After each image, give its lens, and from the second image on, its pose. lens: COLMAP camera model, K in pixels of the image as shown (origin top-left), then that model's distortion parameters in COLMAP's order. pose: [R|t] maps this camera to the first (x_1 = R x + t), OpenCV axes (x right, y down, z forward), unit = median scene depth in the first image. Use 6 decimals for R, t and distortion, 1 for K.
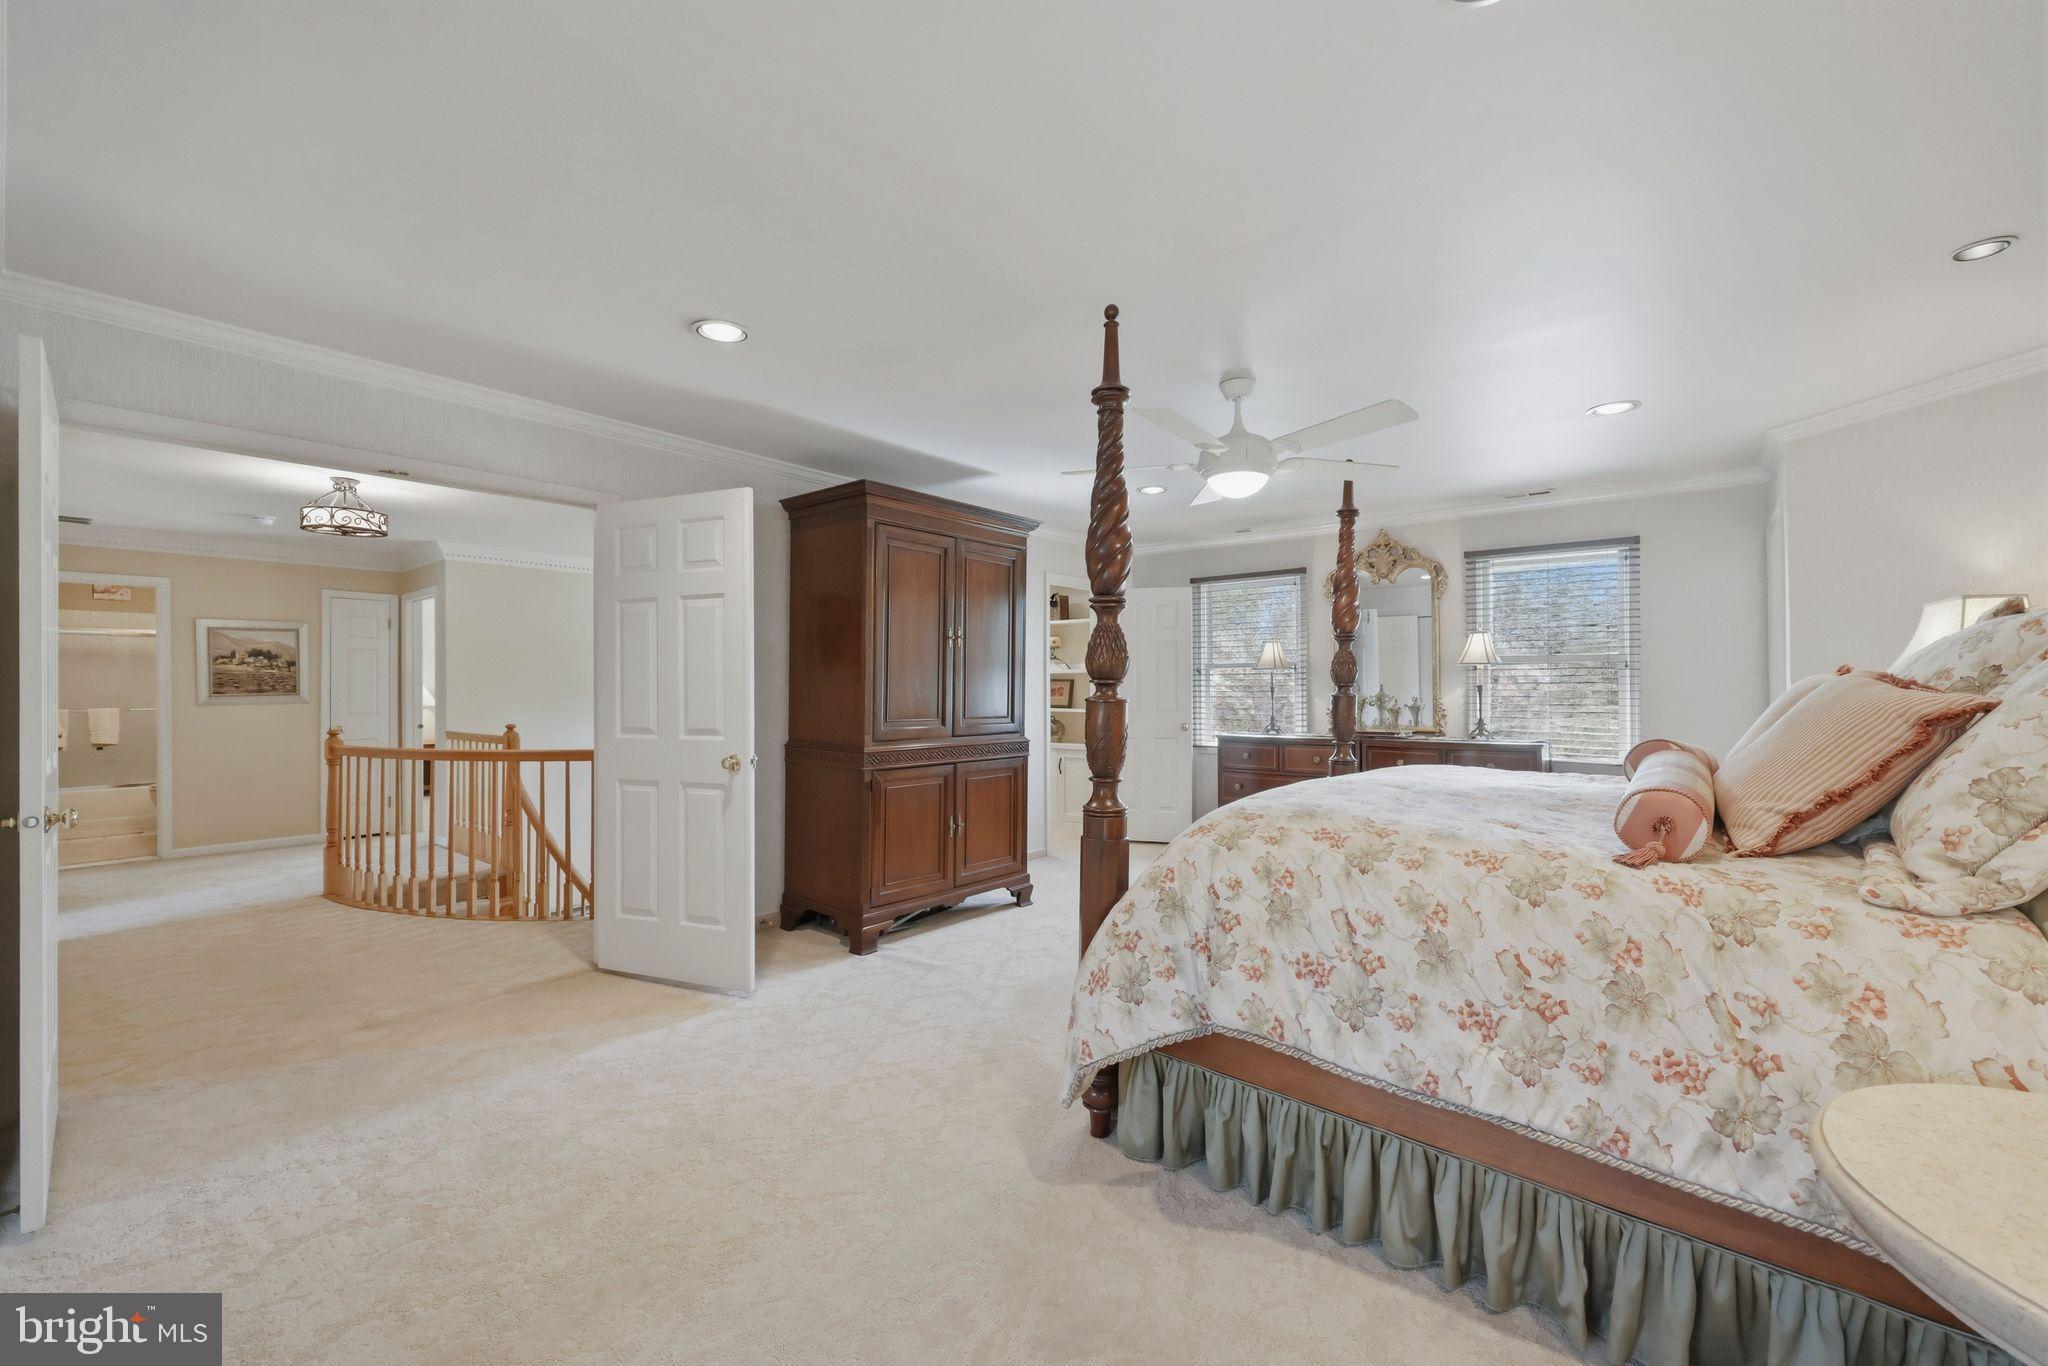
lens RADIAL K [[830.4, 0, 1030.8], [0, 830.4, 682.8], [0, 0, 1]] dist [-0.002879, -0.000157]
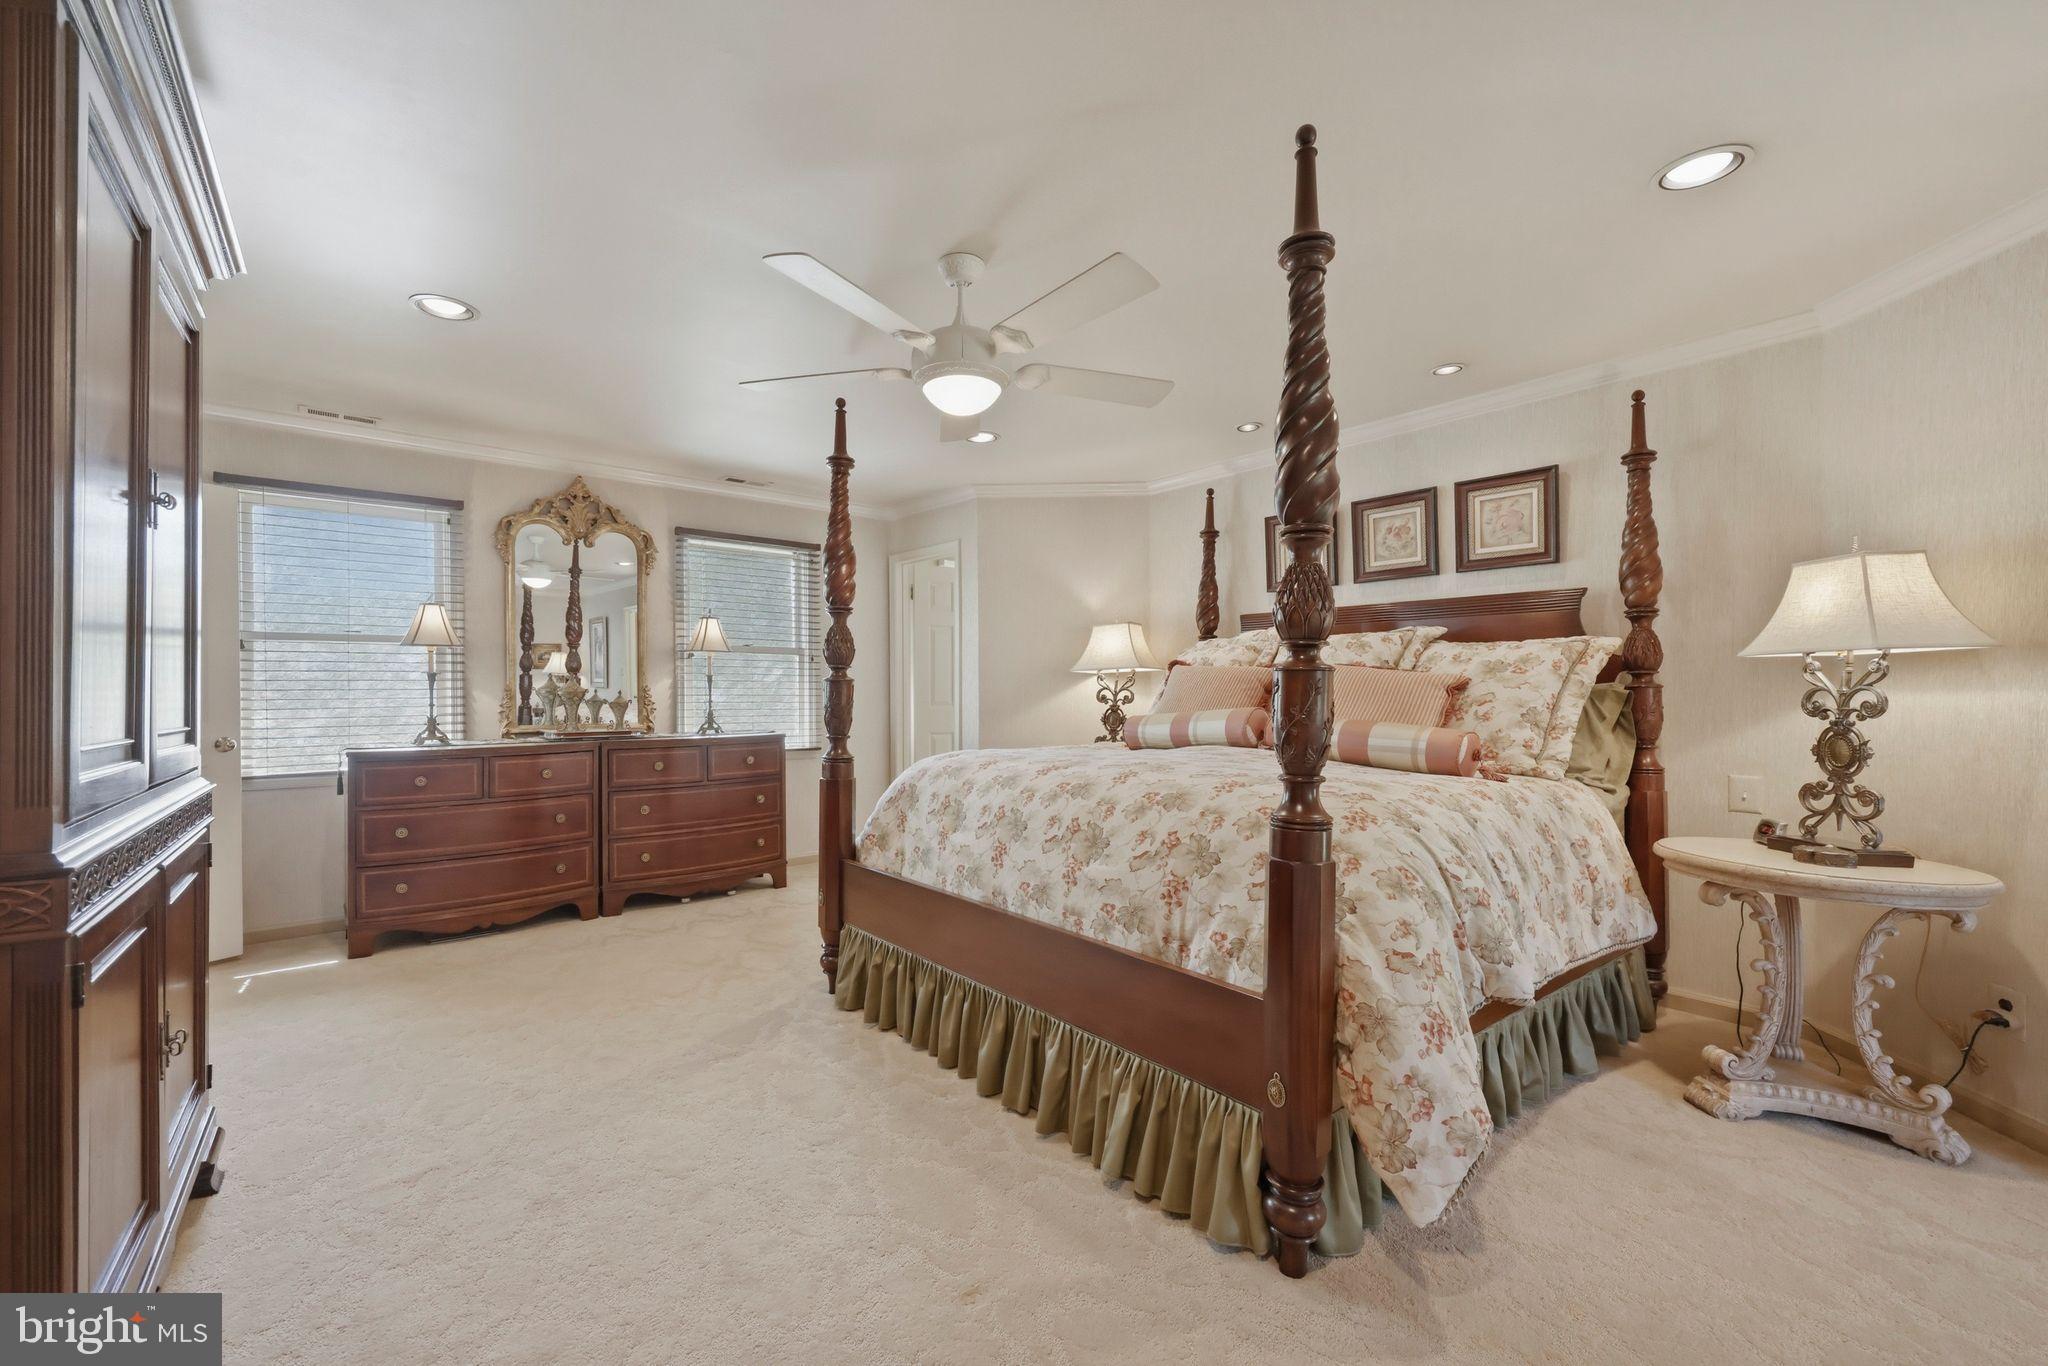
lens RADIAL K [[830.4, 0, 1028.1], [0, 830.4, 692.5], [0, 0, 1]] dist [-0.002879, -0.000157]
pose [[0.209321, -0.000907, 0.977846, -0.271729], [-0.006199, 0.999978, 0.002254, 0.016584], [-0.977827, -0.006533, 0.209311, 0.436275]]
